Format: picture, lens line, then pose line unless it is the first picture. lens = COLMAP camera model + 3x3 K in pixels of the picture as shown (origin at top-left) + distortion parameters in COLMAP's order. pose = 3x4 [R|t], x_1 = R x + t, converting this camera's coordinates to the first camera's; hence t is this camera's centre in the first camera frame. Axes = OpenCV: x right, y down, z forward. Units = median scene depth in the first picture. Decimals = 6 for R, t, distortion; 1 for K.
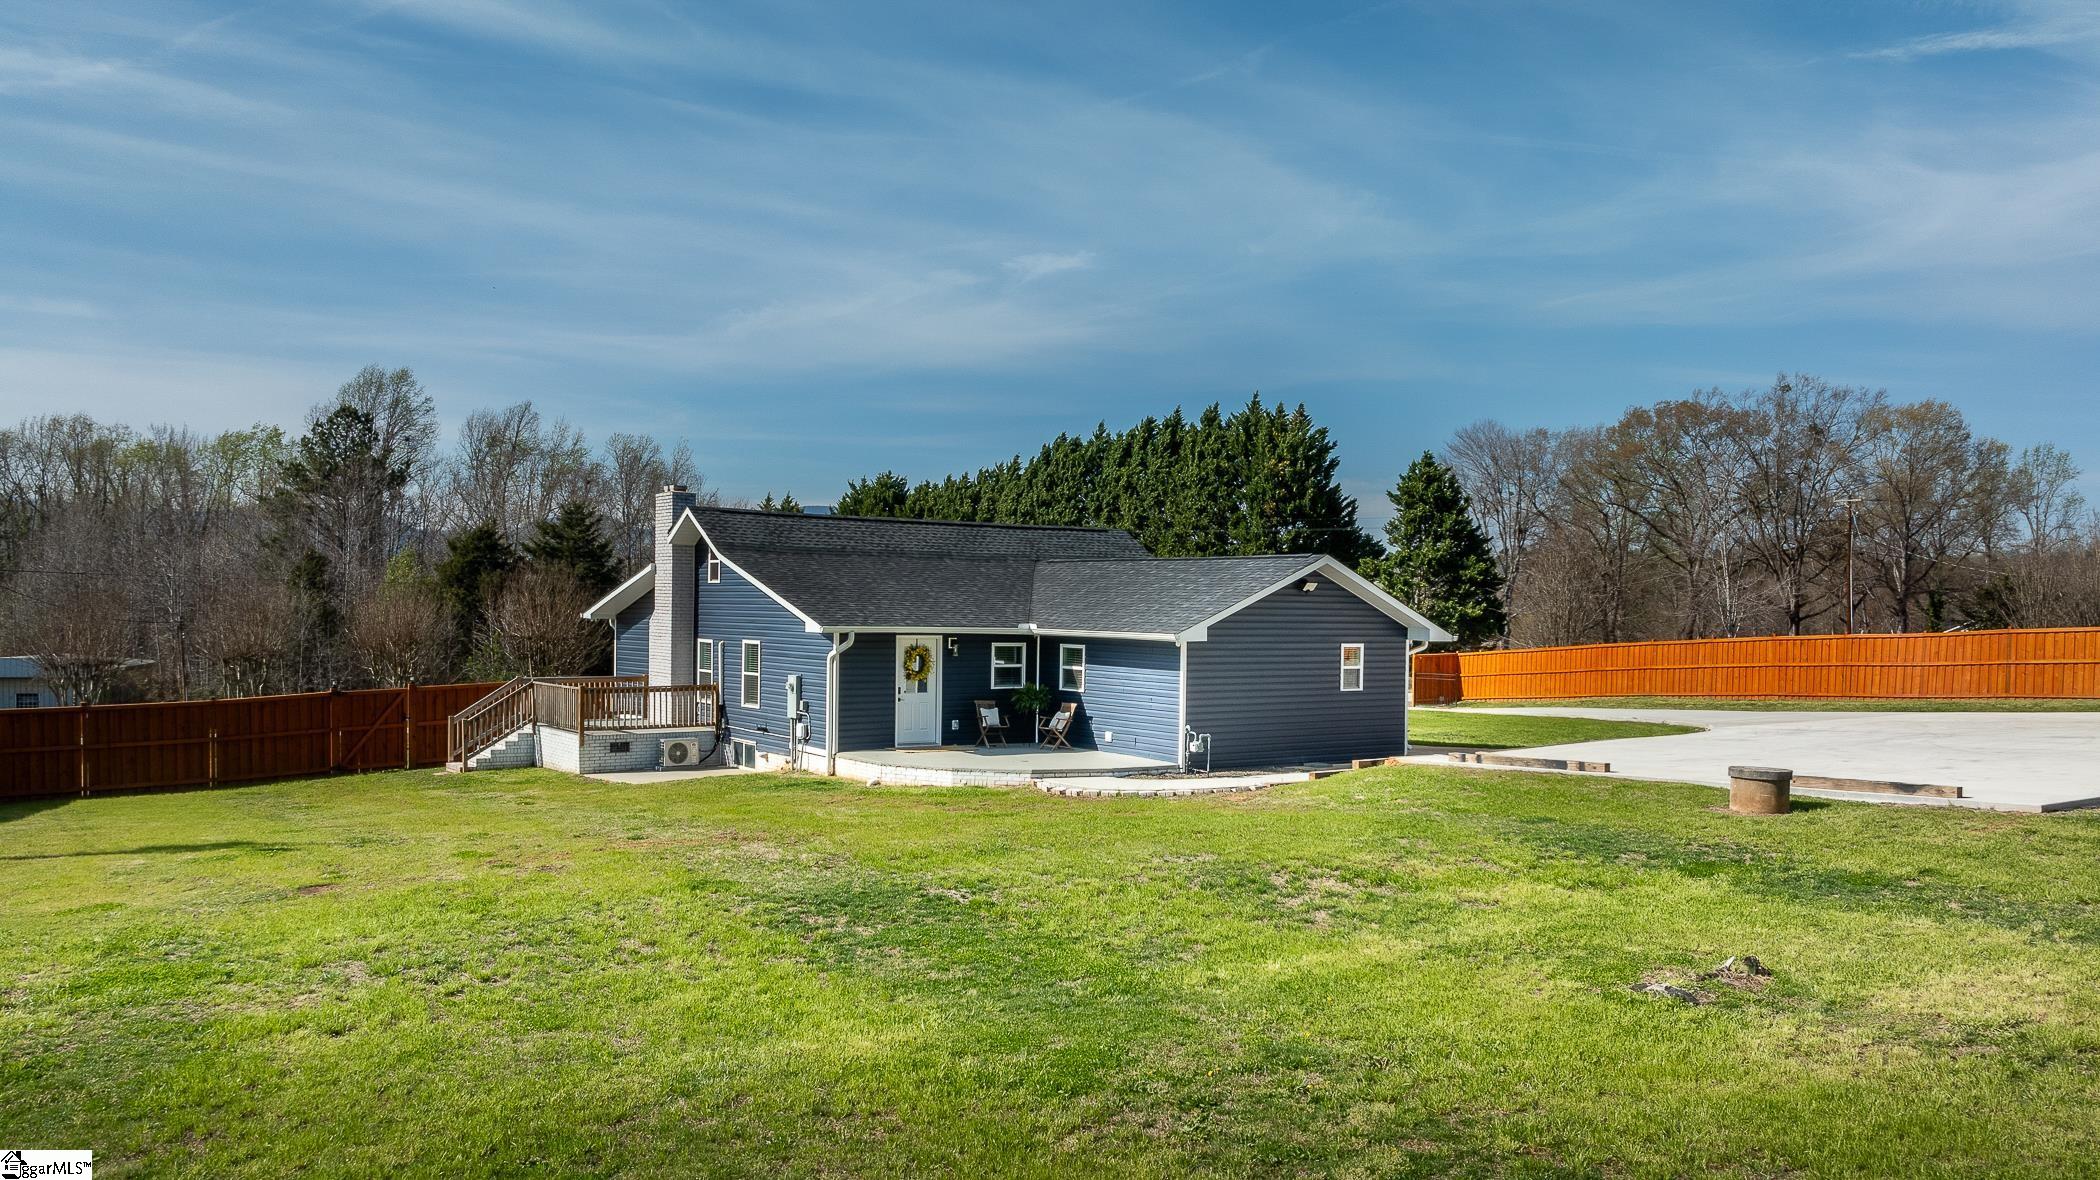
lens RADIAL K [[1546.8, 0, 1047.6], [0, 1546.8, 594.0], [0, 0, 1]] dist [-0.006078, -0.003222]
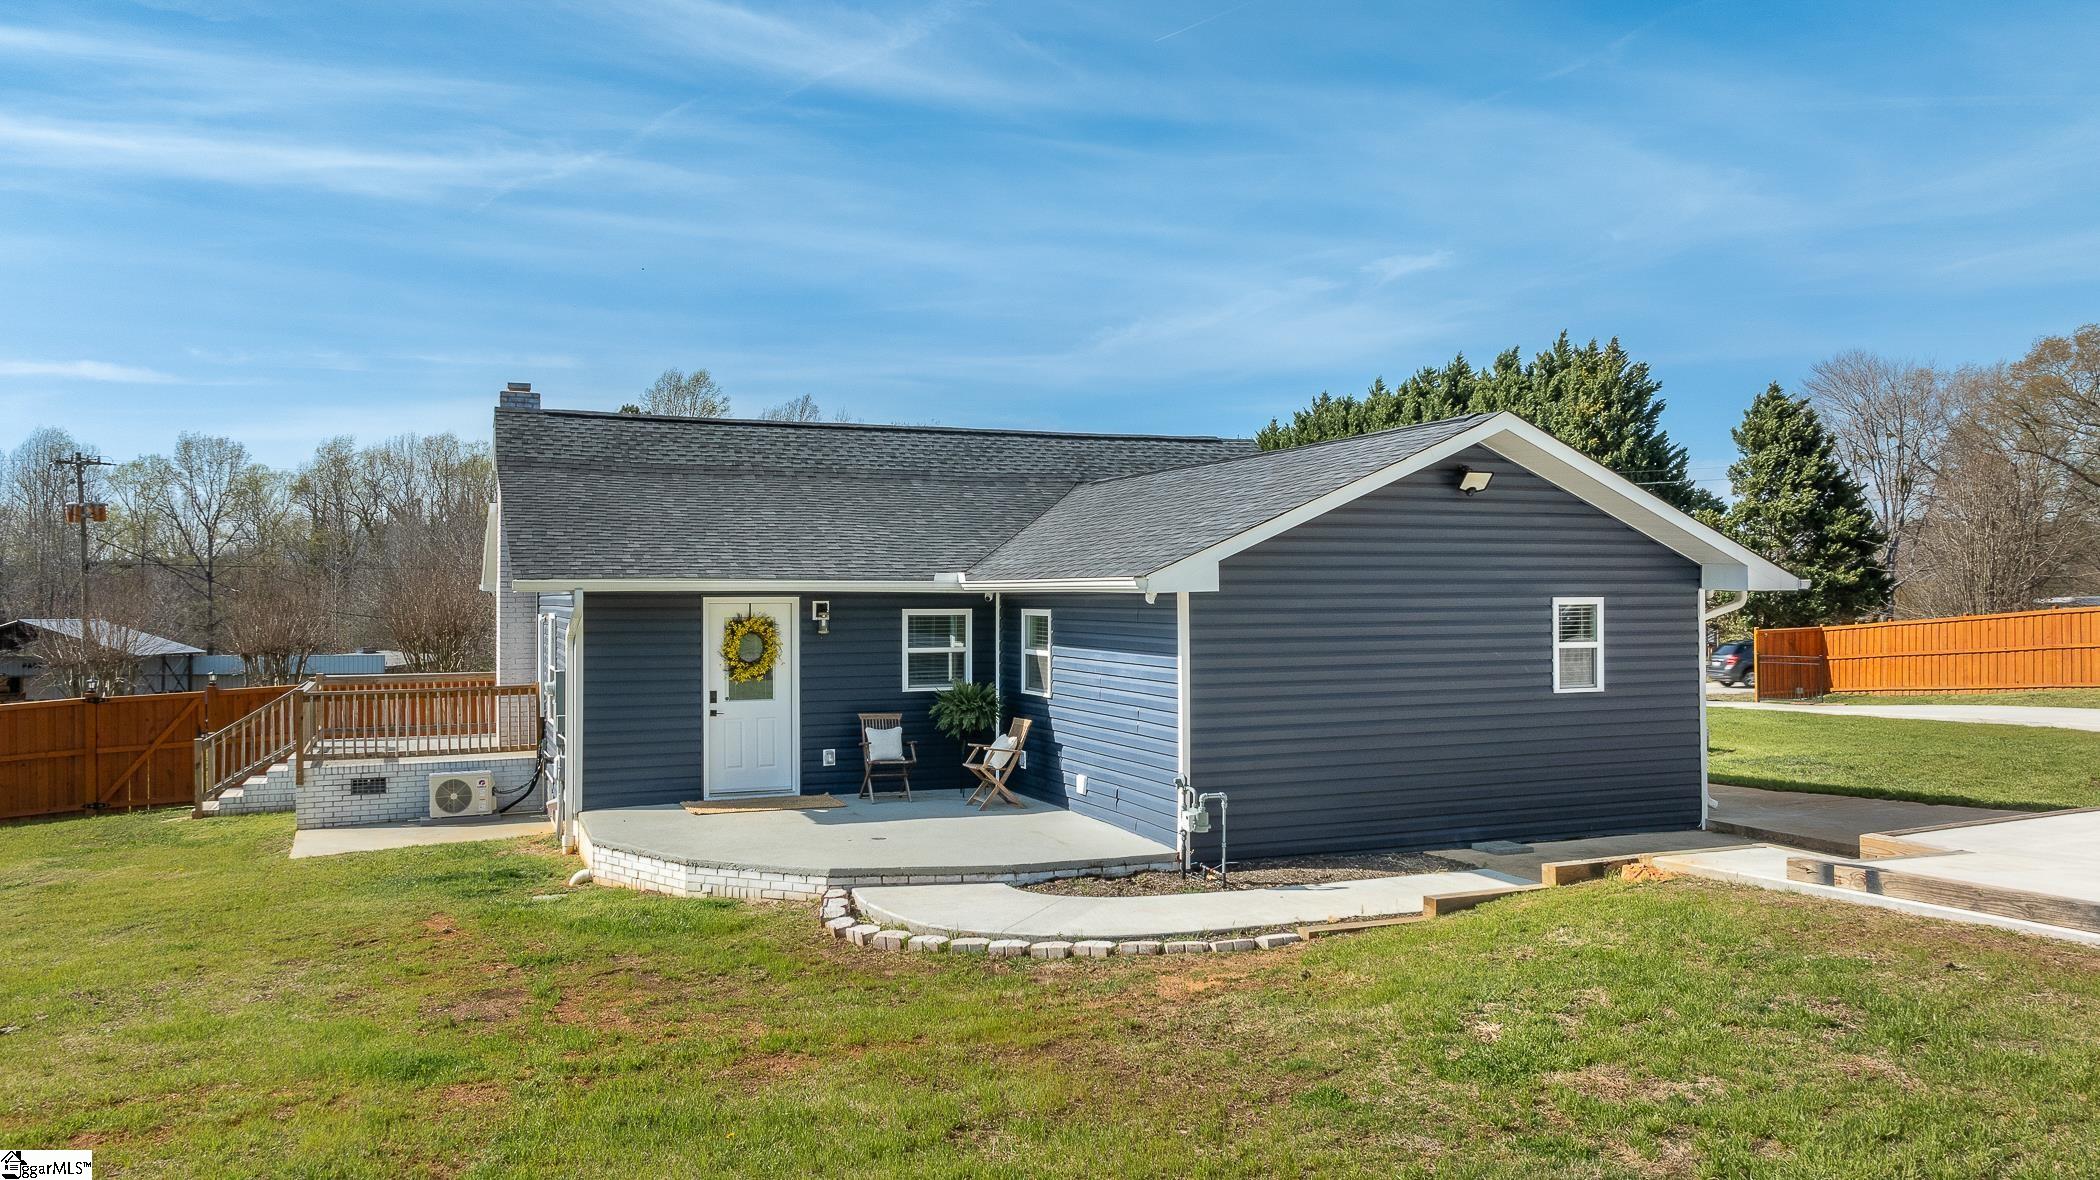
lens RADIAL K [[1467.2, 0, 1049.8], [0, 1467.2, 556.2], [0, 0, 1]] dist [-0.021134, 0.022594]
pose [[0.973487, -0.026150, -0.227244, 0.121521], [0.021485, 0.999505, -0.022980, 0.022840], [0.227733, 0.017488, 0.973567, 0.441132]]
